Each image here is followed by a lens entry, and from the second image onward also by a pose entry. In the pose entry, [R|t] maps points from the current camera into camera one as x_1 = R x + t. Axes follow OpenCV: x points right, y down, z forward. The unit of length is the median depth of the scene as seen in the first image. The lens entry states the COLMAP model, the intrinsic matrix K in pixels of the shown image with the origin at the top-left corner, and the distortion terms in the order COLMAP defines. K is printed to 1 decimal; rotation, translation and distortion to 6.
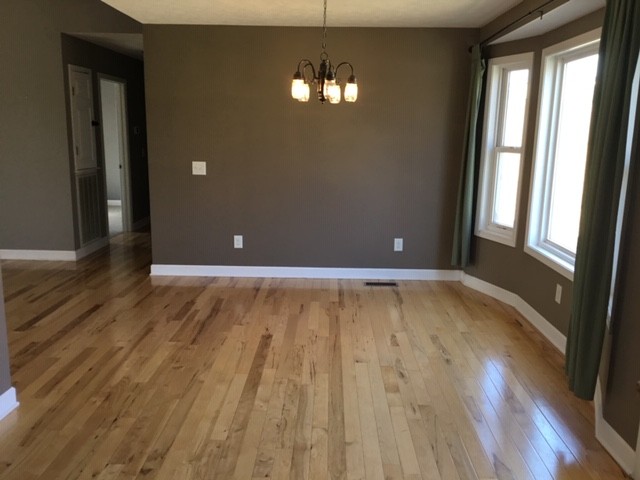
lens RADIAL K [[567.5, 0, 322.1], [0, 567.5, 239.5], [0, 0, 1]] dist [0.070751, -0.036363]
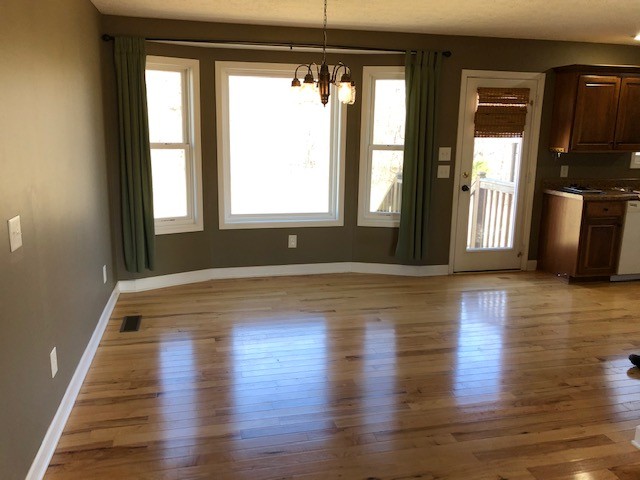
lens RADIAL K [[525.8, 0, 313.3], [0, 525.8, 233.7], [0, 0, 1]] dist [0.025079, -0.006820]
pose [[-0.225140, -0.214695, 0.950378, -0.710464], [0.176059, 0.950399, 0.256407, -0.209890], [-0.958288, 0.225050, -0.176174, 0.971508]]
